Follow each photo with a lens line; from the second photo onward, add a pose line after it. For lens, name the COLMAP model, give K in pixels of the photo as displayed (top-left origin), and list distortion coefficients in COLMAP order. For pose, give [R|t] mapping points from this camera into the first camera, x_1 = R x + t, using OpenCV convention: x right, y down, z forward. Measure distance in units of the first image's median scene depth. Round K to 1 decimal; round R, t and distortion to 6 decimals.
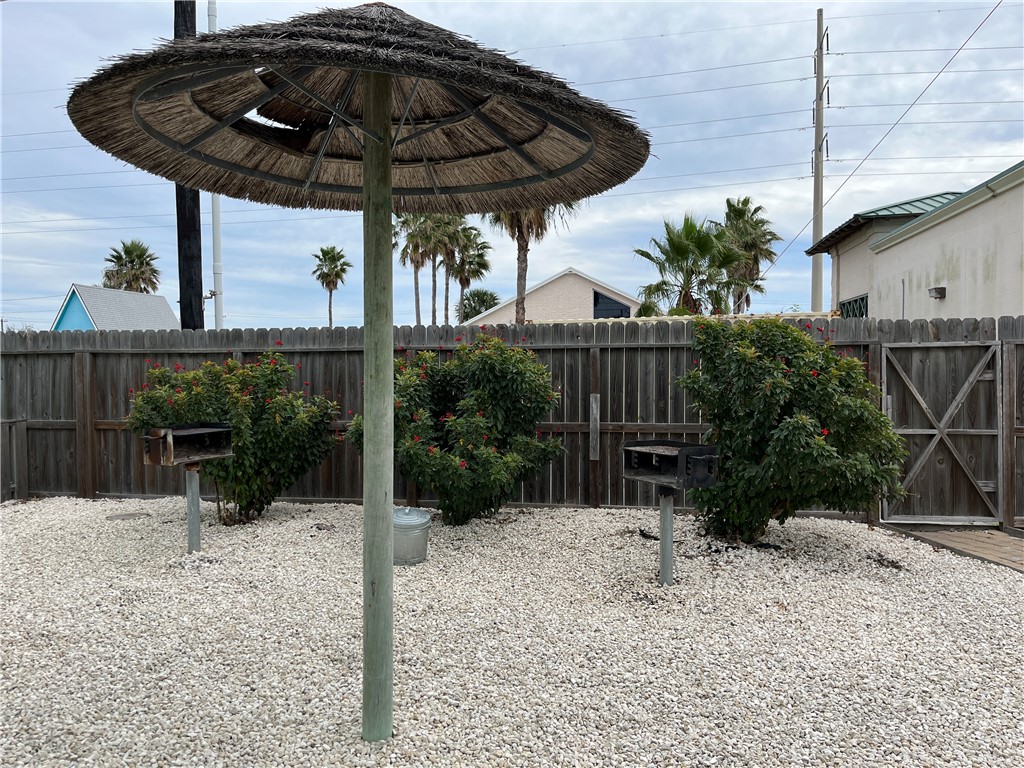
lens RADIAL K [[782.4, 0, 509.7], [0, 782.4, 388.0], [0, 0, 1]] dist [0.022100, -0.011002]
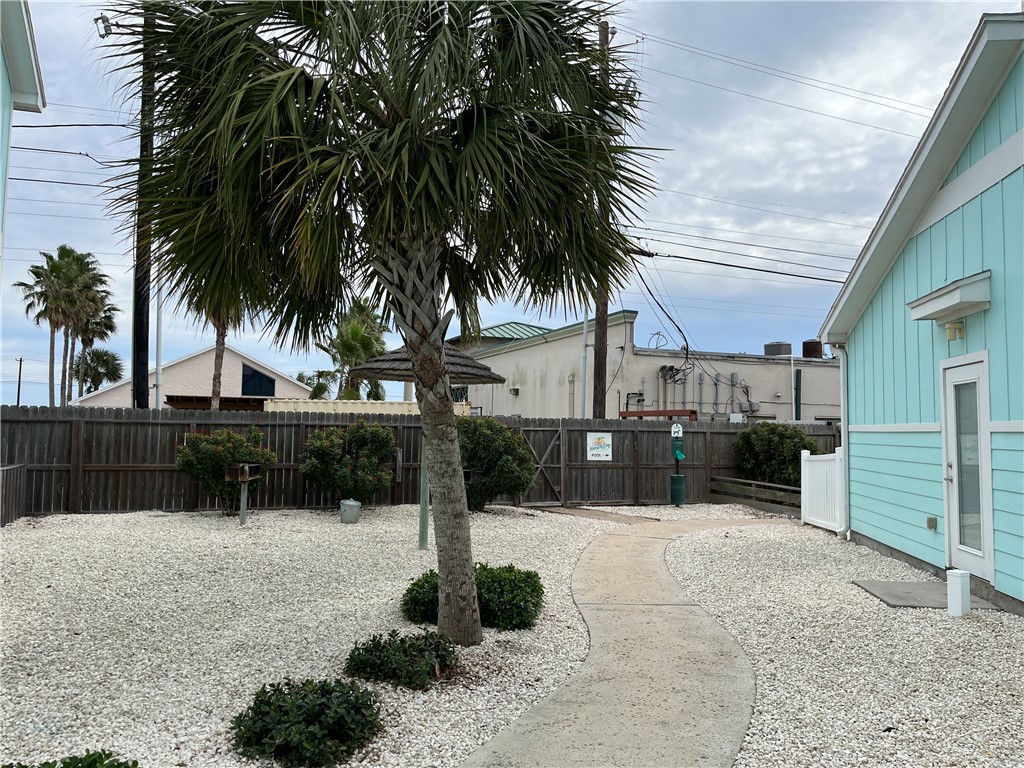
lens RADIAL K [[782.4, 0, 511.8], [0, 782.4, 385.2], [0, 0, 1]] dist [0.022100, -0.011002]
pose [[0.854515, 0.049505, 0.517062, -0.589082], [-0.006957, 0.996449, -0.083907, 0.009159], [-0.519380, 0.068103, 0.851826, -0.758218]]
